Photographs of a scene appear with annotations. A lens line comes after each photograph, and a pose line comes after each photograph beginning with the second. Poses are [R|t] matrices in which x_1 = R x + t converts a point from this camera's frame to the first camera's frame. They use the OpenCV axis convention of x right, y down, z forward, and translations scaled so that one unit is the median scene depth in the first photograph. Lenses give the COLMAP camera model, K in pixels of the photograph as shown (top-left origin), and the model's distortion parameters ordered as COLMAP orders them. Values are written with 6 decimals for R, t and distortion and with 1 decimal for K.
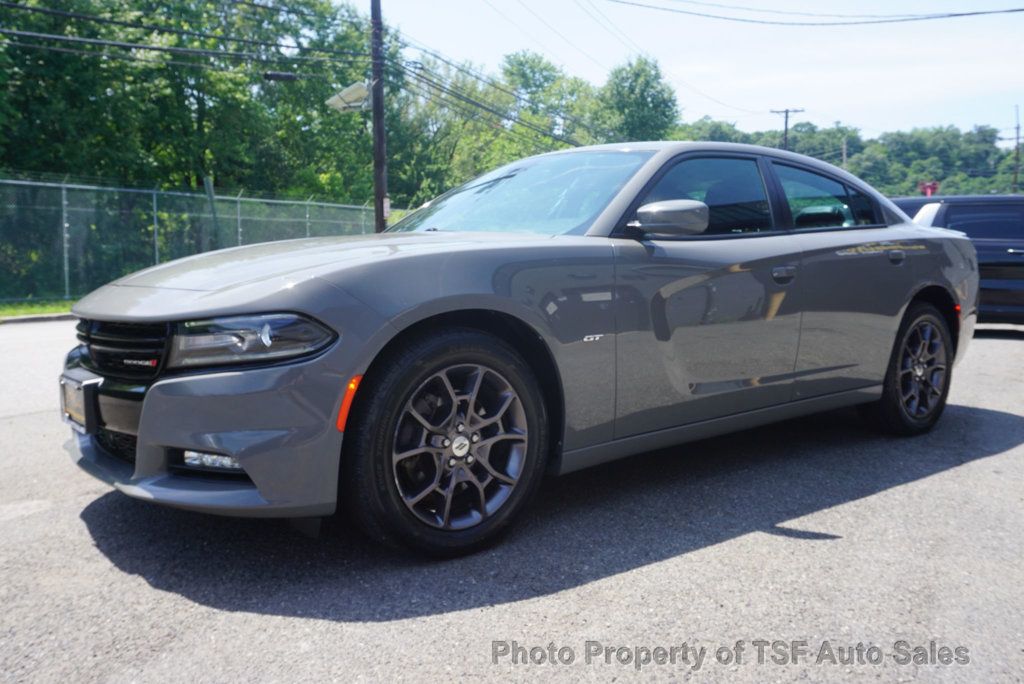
lens RADIAL K [[921.5, 0, 518.3], [0, 921.5, 345.8], [0, 0, 1]] dist [0.022083, 0.030607]
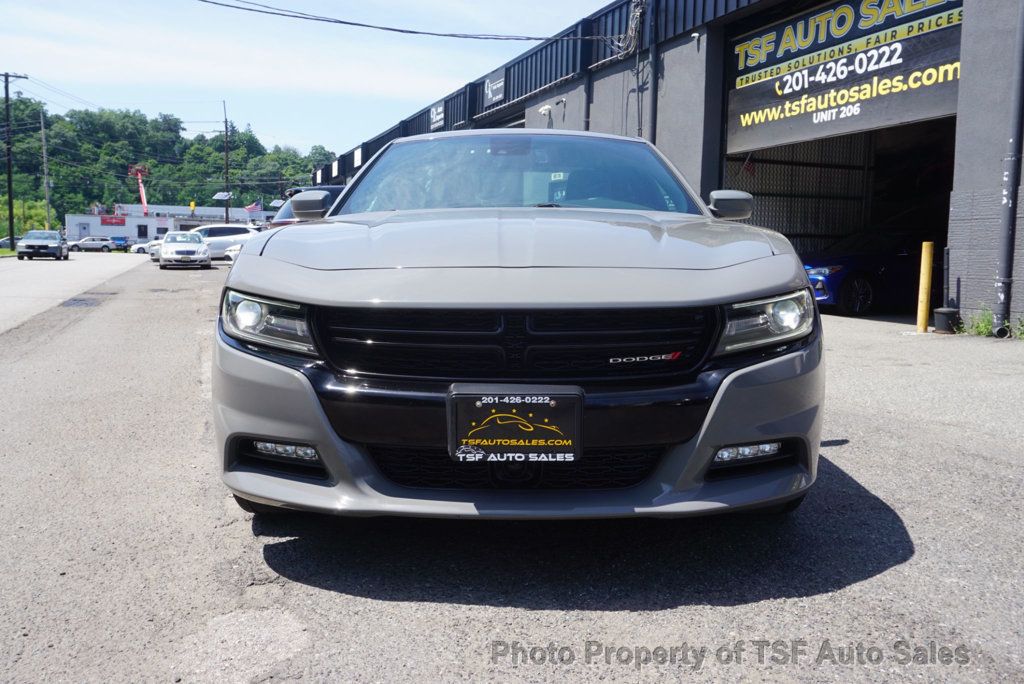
lens RADIAL K [[921.5, 0, 515.1], [0, 921.5, 346.3], [0, 0, 1]] dist [0.022083, 0.030607]
pose [[0.617037, -0.092897, 0.781432, -0.097472], [0.079035, 0.995302, 0.055915, -0.004192], [-0.782955, 0.027259, 0.621480, 0.049941]]
